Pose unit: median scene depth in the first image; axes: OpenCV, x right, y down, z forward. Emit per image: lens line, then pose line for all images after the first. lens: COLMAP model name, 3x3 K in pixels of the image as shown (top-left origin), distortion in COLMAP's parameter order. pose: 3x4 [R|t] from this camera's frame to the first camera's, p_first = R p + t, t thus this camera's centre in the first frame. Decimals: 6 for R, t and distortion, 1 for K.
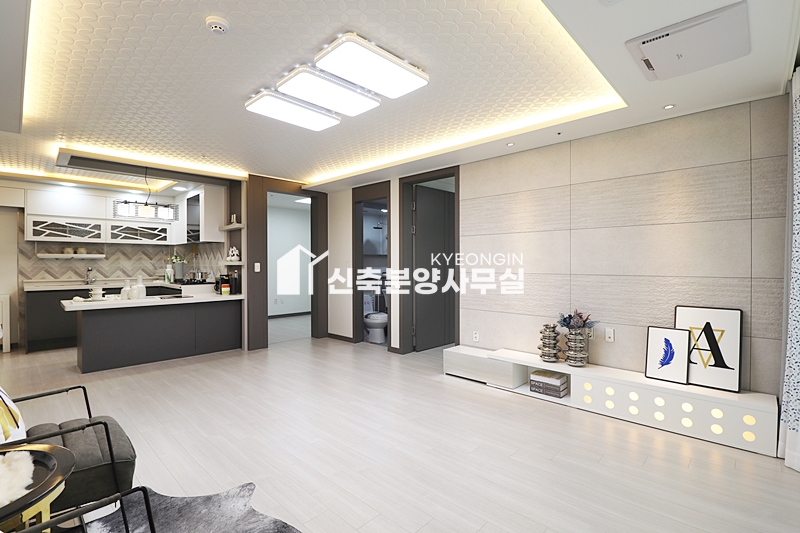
lens RADIAL K [[373.0, 0, 401.8], [0, 373.0, 262.8], [0, 0, 1]] dist [-0.001190, -0.009434]
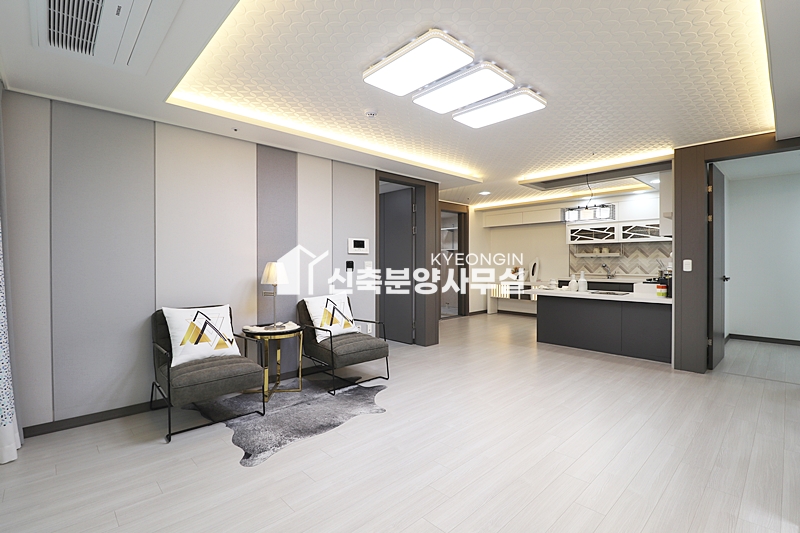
lens RADIAL K [[373.0, 0, 404.5], [0, 373.0, 263.9], [0, 0, 1]] dist [-0.001190, -0.009434]
pose [[-0.046602, 0.006263, -0.998894, 0.434258], [0.003036, 0.999977, 0.006128, 0.002778], [0.998909, -0.002747, -0.046620, 0.474094]]
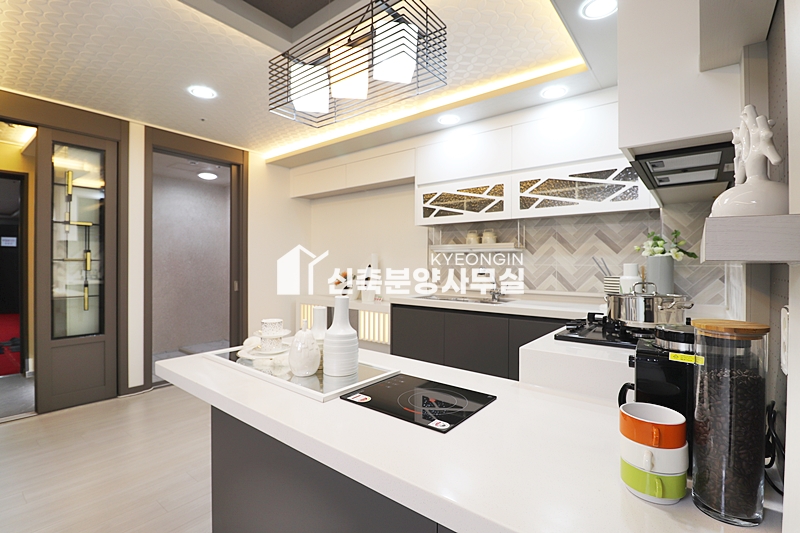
lens RADIAL K [[373.0, 0, 400.3], [0, 373.0, 263.8], [0, 0, 1]] dist [-0.001190, -0.009434]
pose [[0.092699, 0.003211, -0.995689, -0.370669], [-0.005443, 0.999981, 0.002718, 0.006883], [0.995679, 0.005168, 0.092714, 0.951853]]
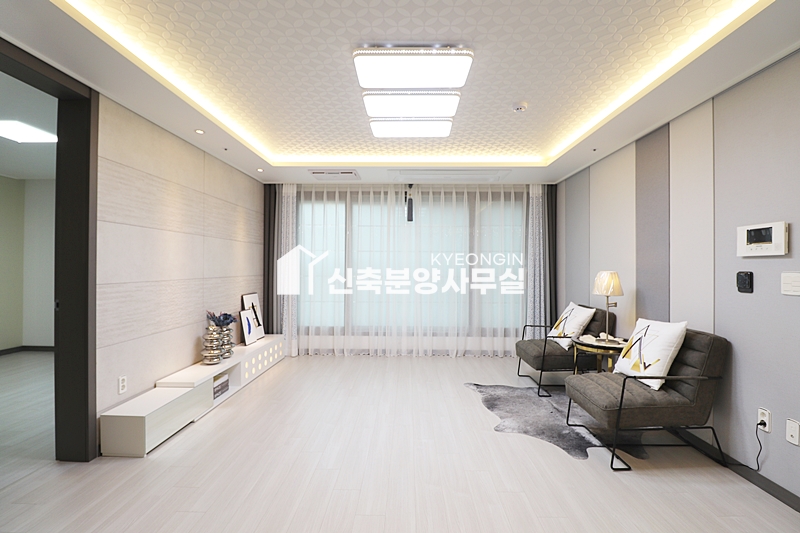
lens RADIAL K [[373.0, 0, 404.1], [0, 373.0, 266.5], [0, 0, 1]] dist [-0.001190, -0.009434]
pose [[-0.680435, -0.003085, 0.732802, -0.486967], [-0.004168, 0.999991, 0.000340, -0.003626], [-0.732797, -0.002823, -0.680442, 0.901891]]
